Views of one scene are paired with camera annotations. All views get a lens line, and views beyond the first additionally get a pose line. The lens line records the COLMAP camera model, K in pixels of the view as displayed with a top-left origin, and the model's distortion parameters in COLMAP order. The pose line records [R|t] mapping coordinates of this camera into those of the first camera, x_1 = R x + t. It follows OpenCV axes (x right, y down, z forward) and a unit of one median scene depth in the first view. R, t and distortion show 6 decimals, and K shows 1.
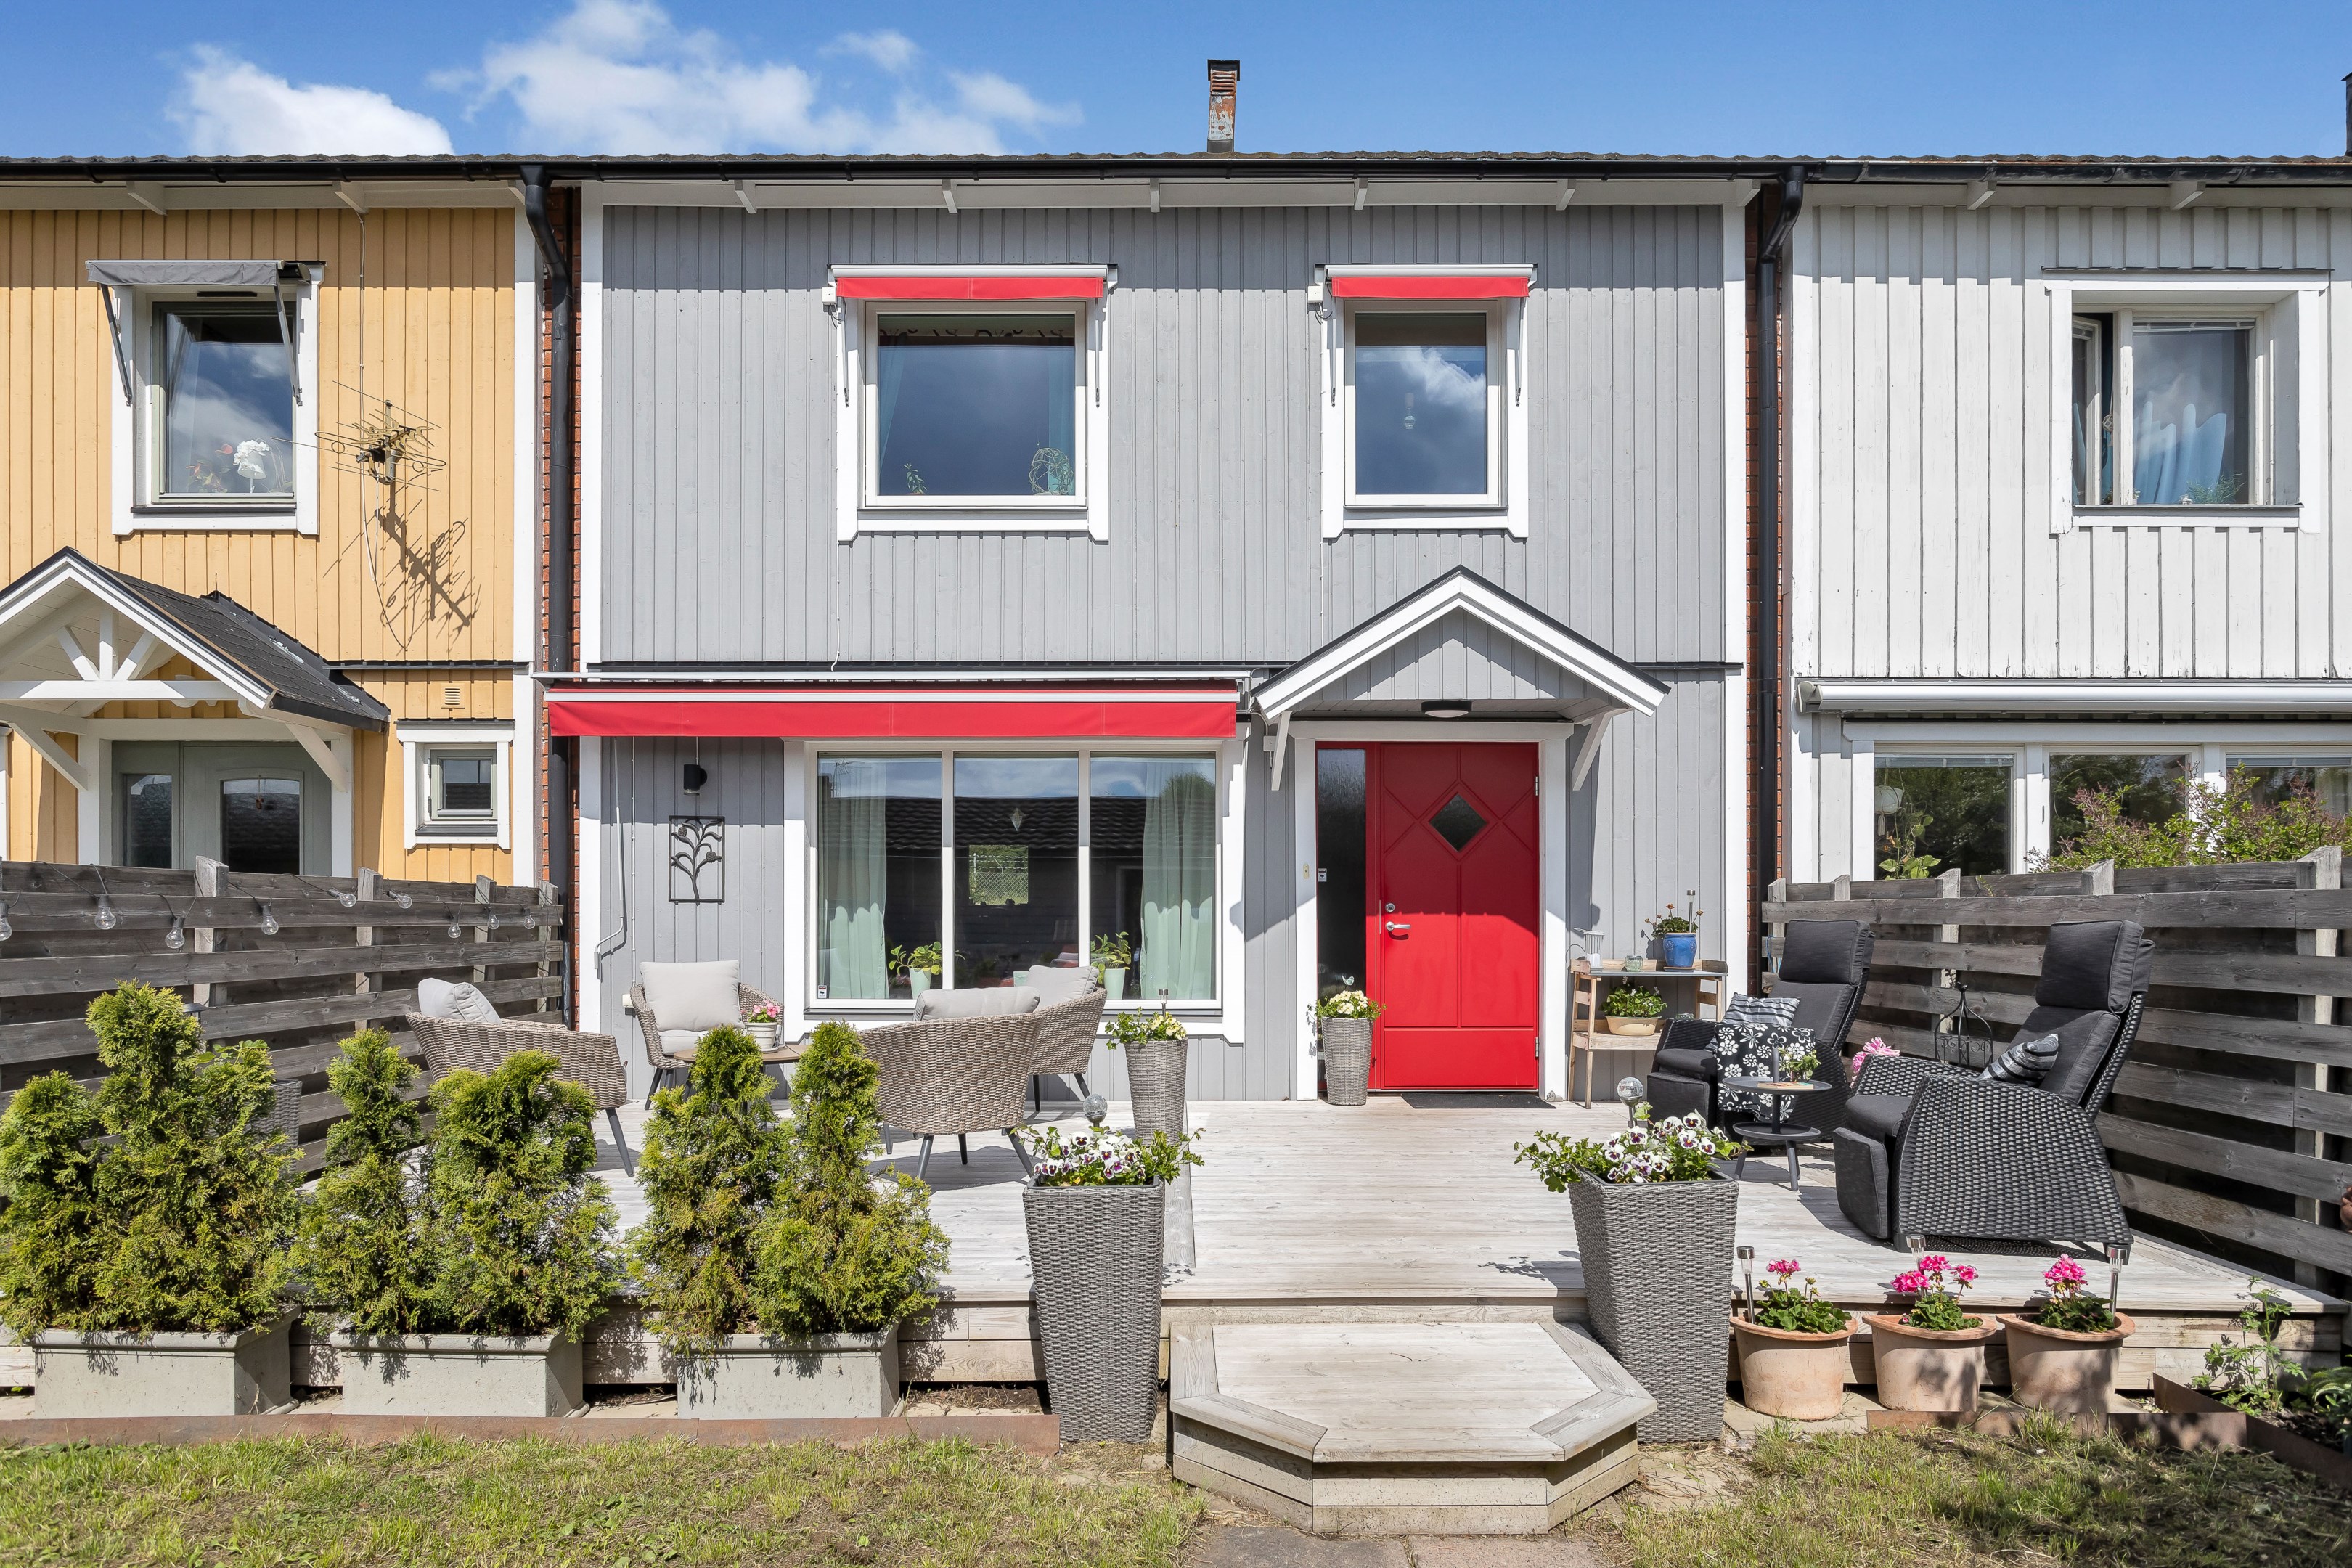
lens RADIAL K [[1395.9, 0, 1176.3], [0, 1395.9, 897.9], [0, 0, 1]] dist [0.001165, 0.001055]
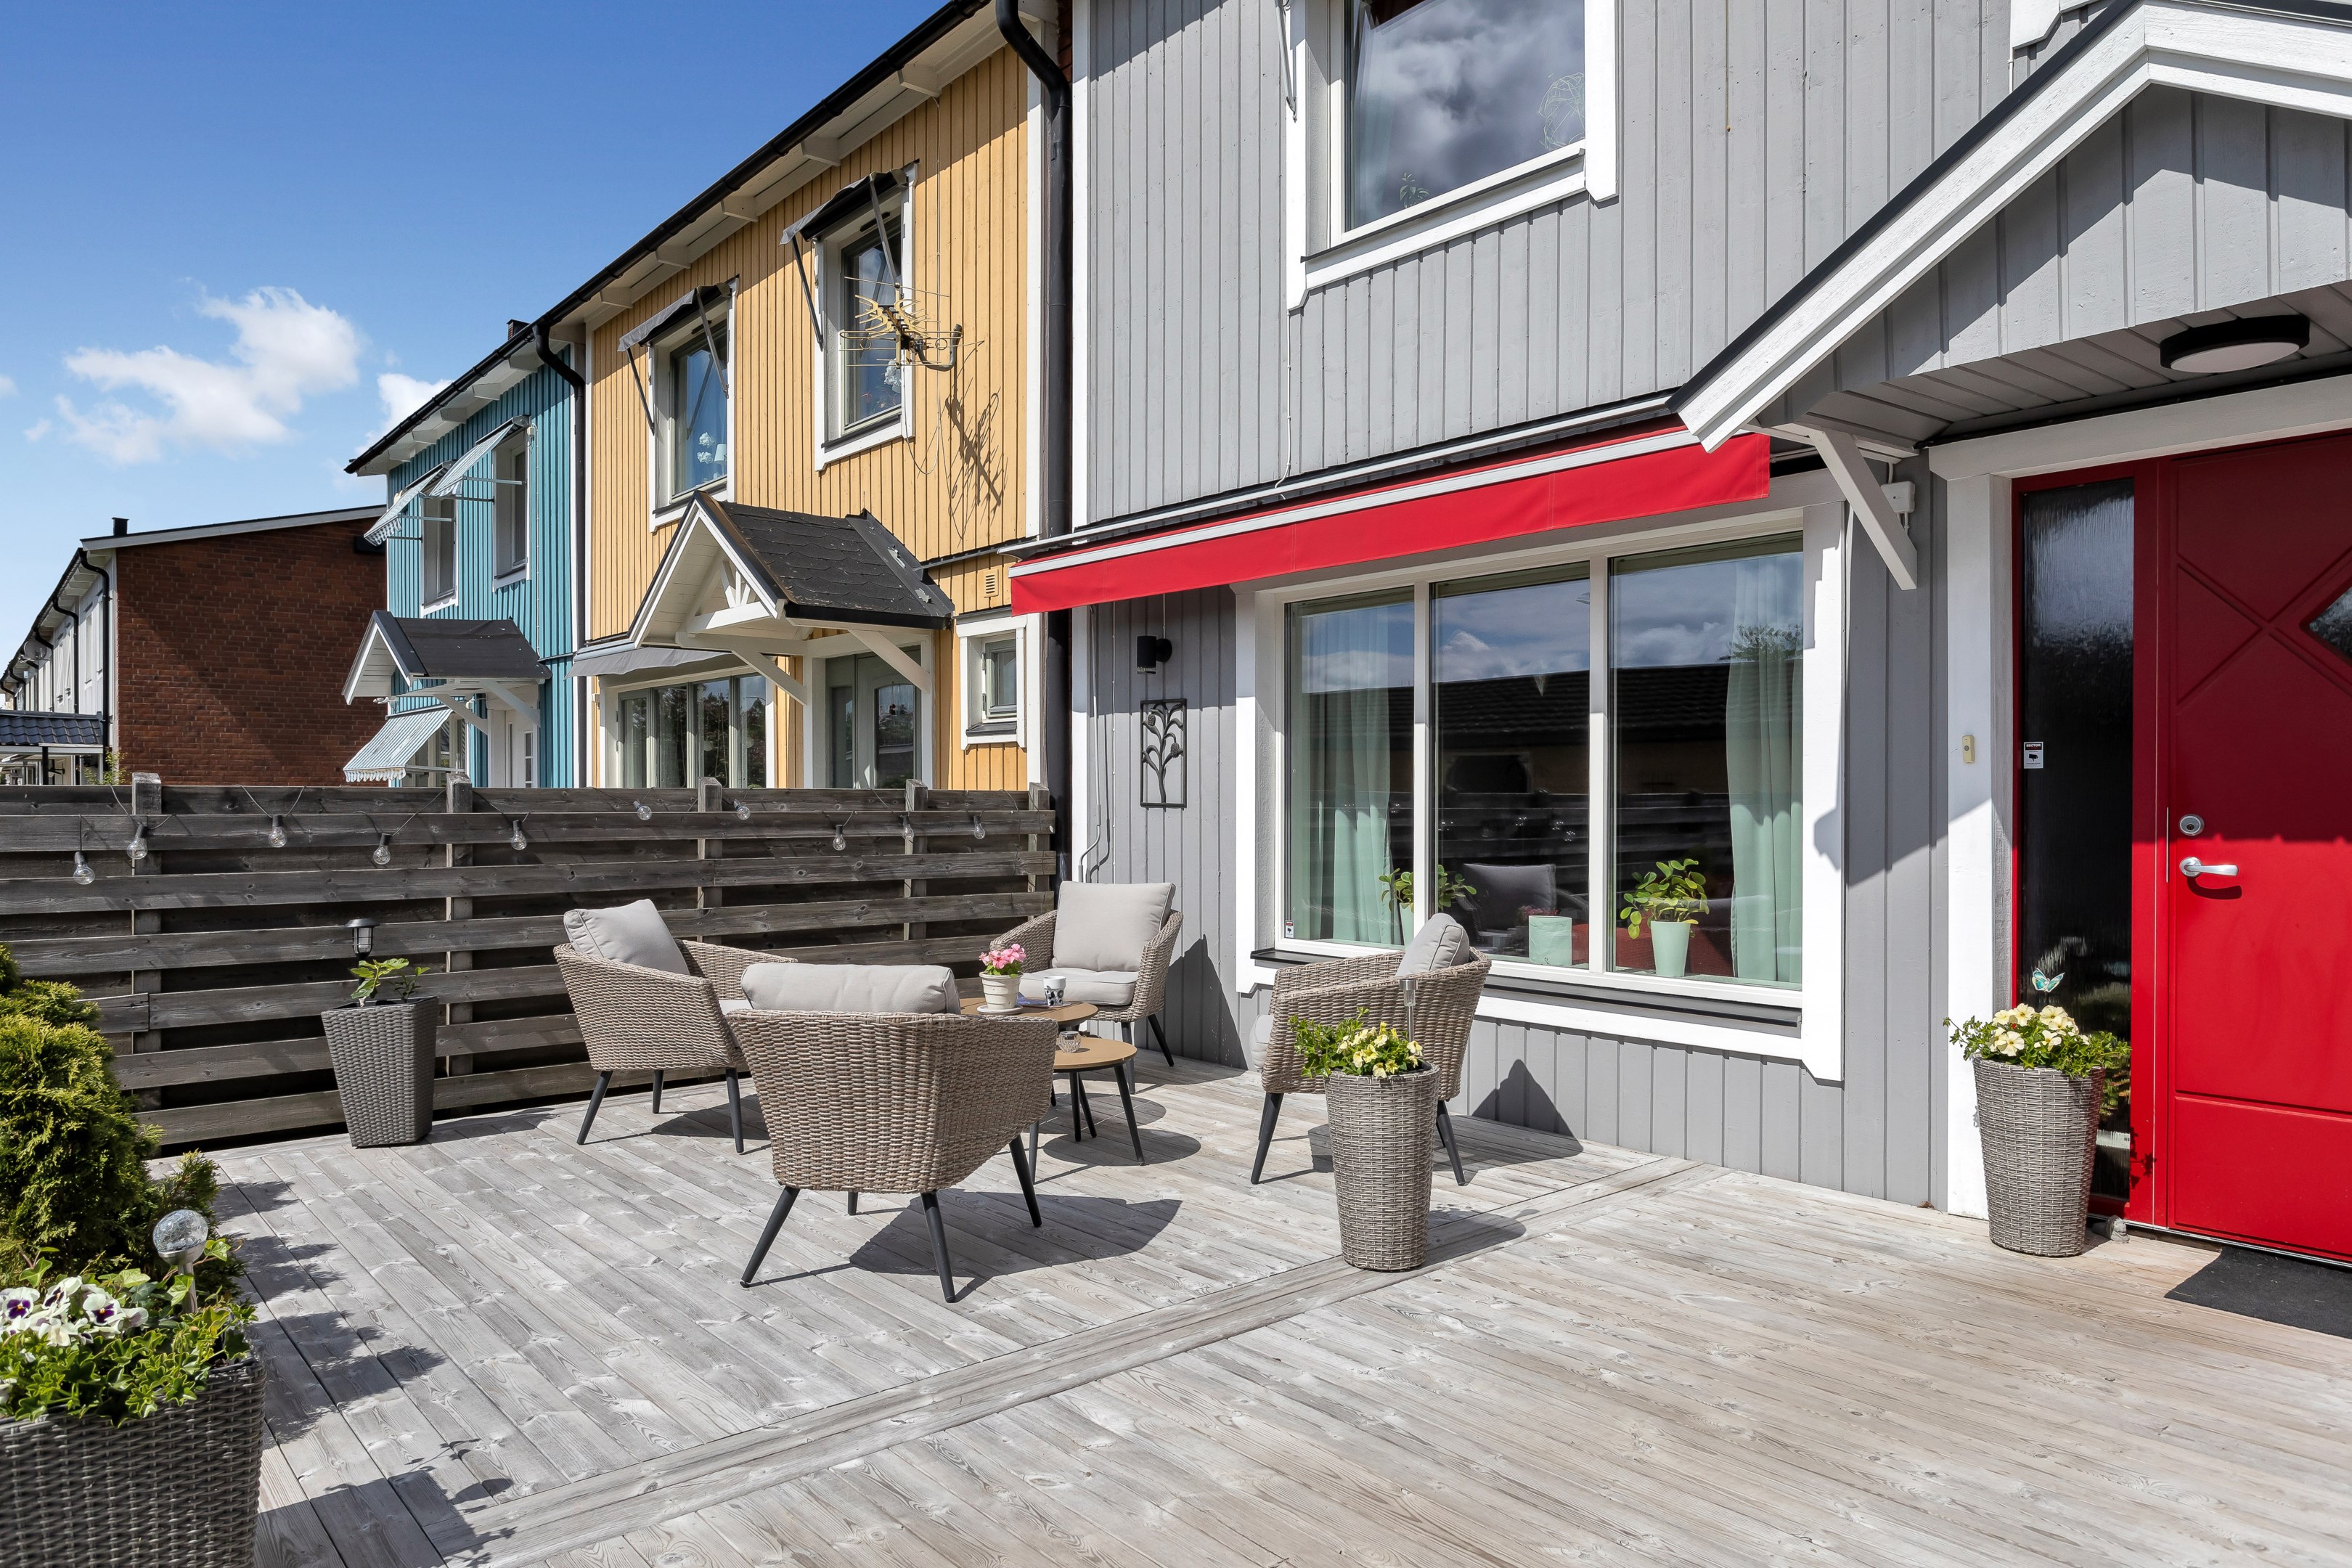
lens RADIAL K [[1485.8, 0, 1176.0], [0, 1485.8, 784.0], [0, 0, 1]] dist [-0.001466, 0.002608]
pose [[0.642130, -0.007770, -0.766557, 0.313575], [0.011826, 0.999930, -0.000230, -0.010002], [0.766505, -0.008918, 0.642177, 0.459545]]
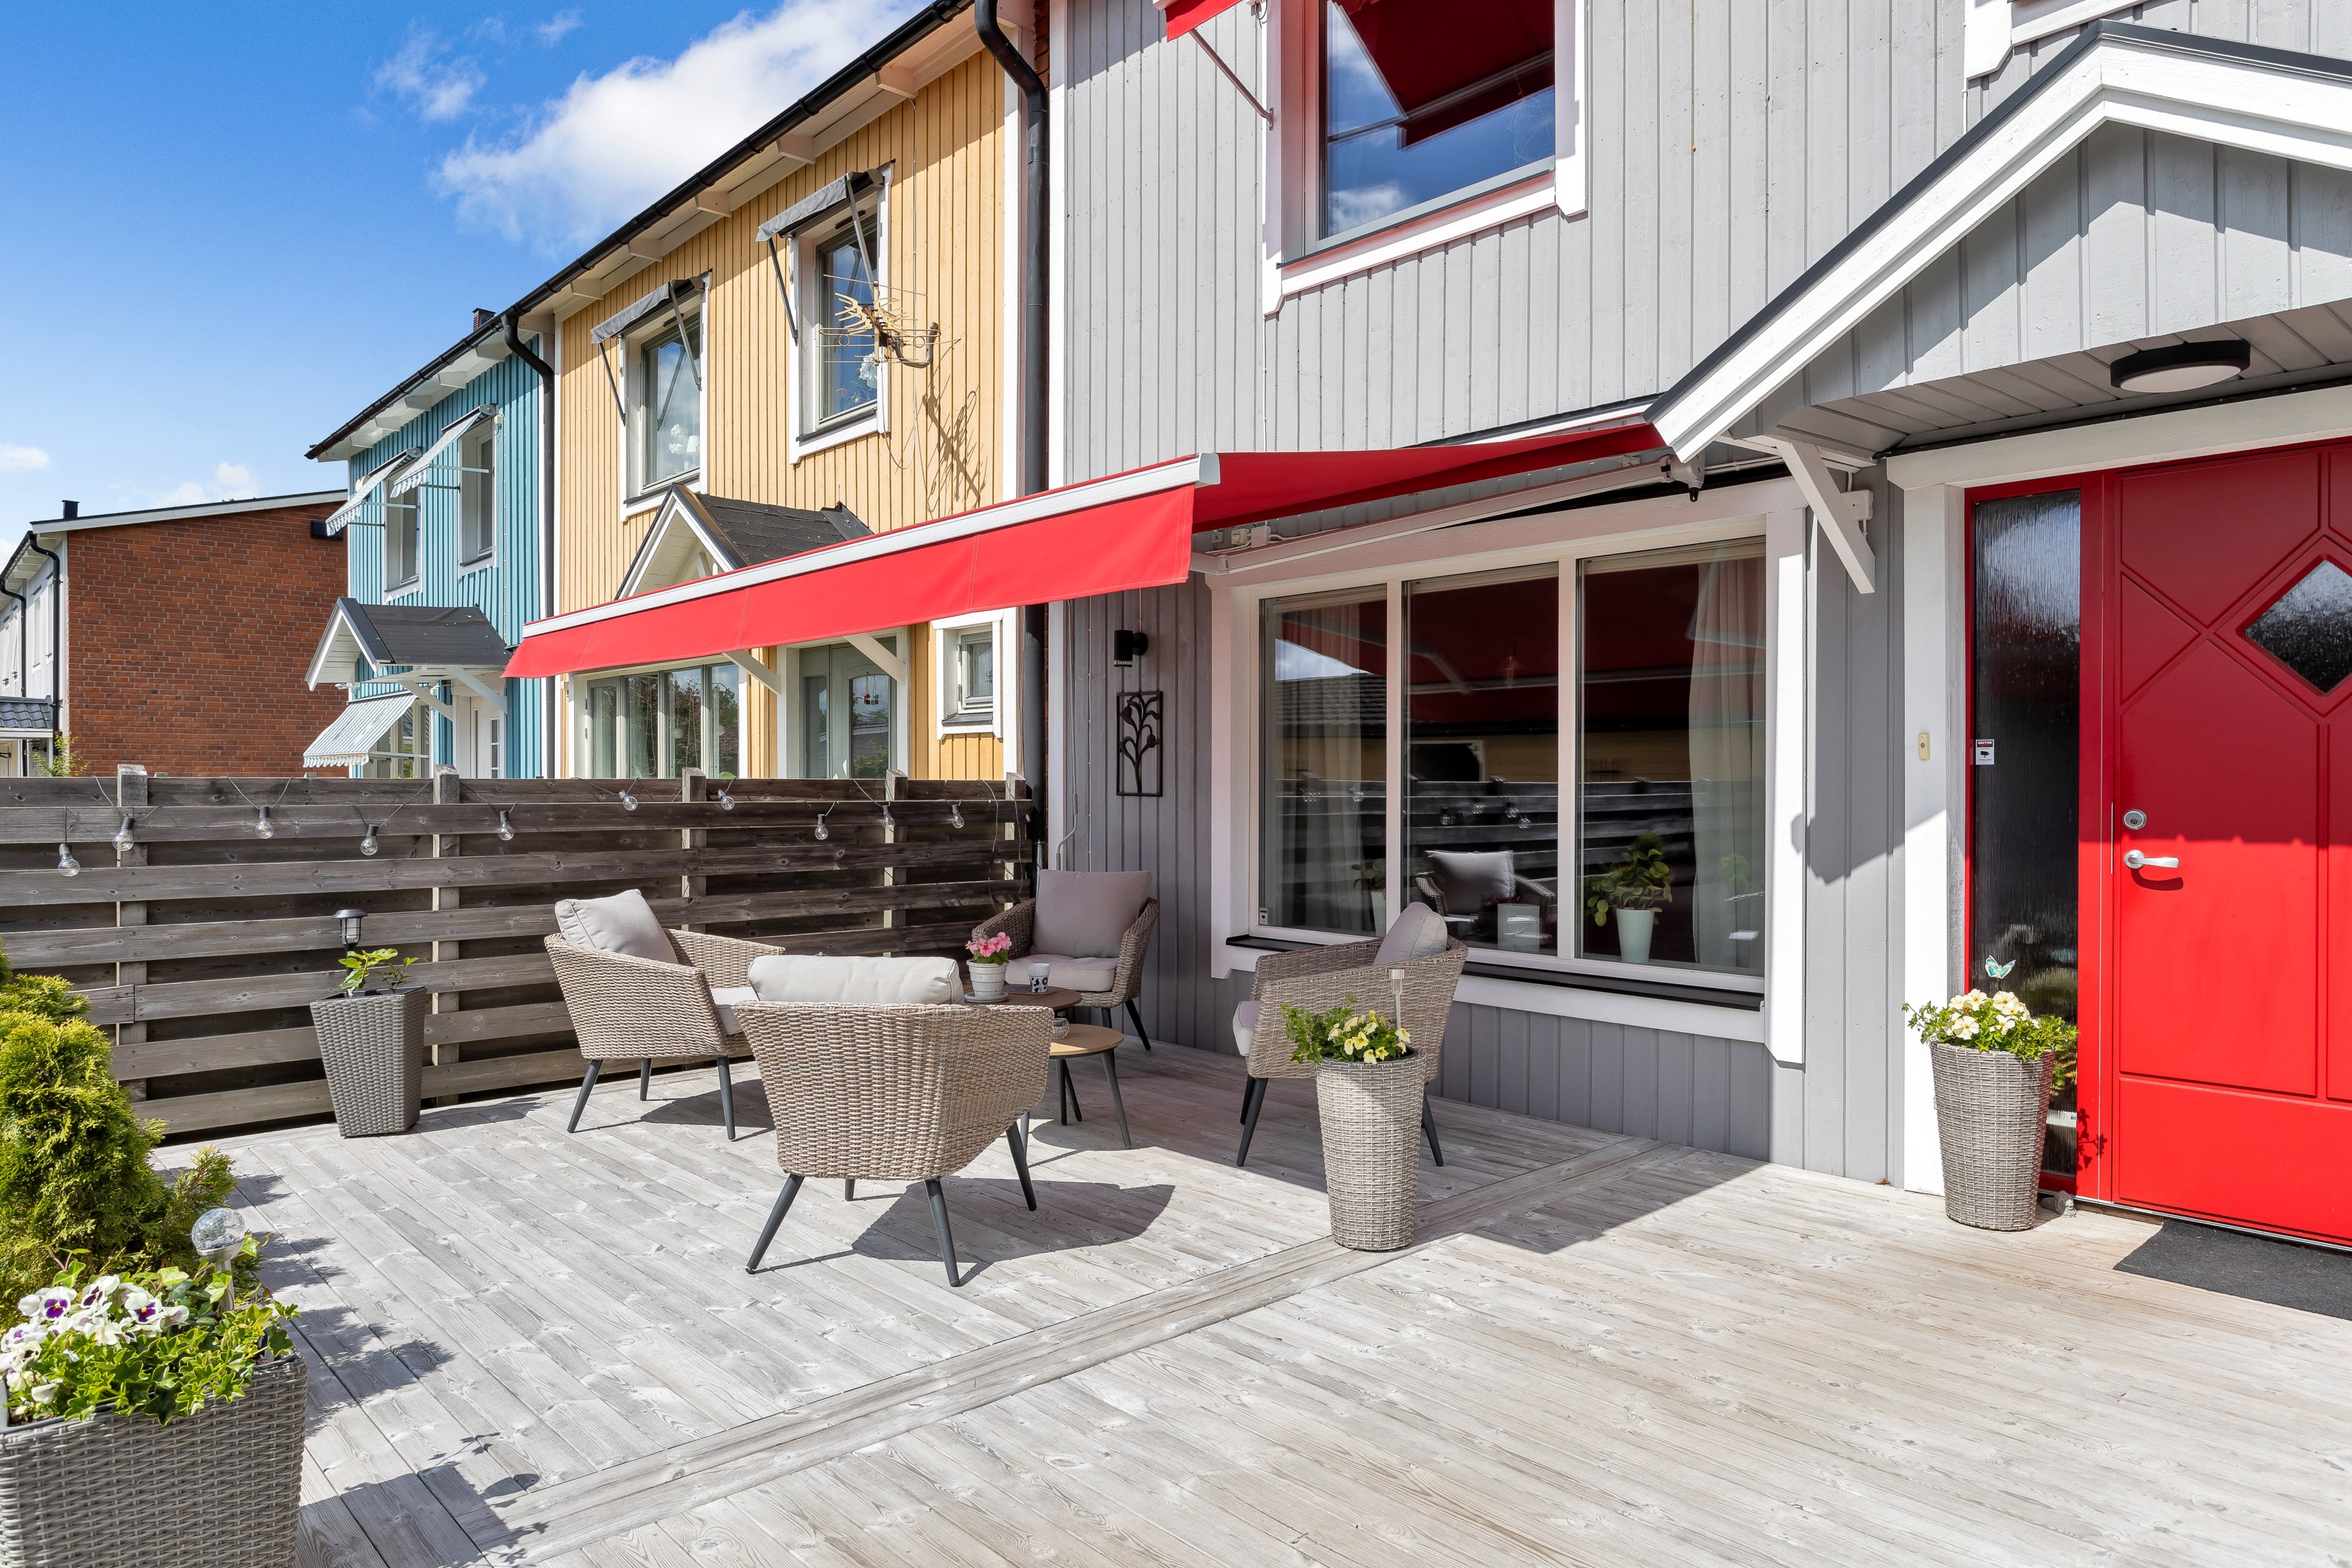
lens RADIAL K [[1456.9, 0, 1178.0], [0, 1456.9, 765.1], [0, 0, 1]] dist [0.002647, 0.000277]
pose [[0.669339, -0.008309, -0.742910, 0.307147], [0.010405, 0.999944, -0.001808, -0.014043], [0.742884, -0.006520, 0.669388, 0.444817]]
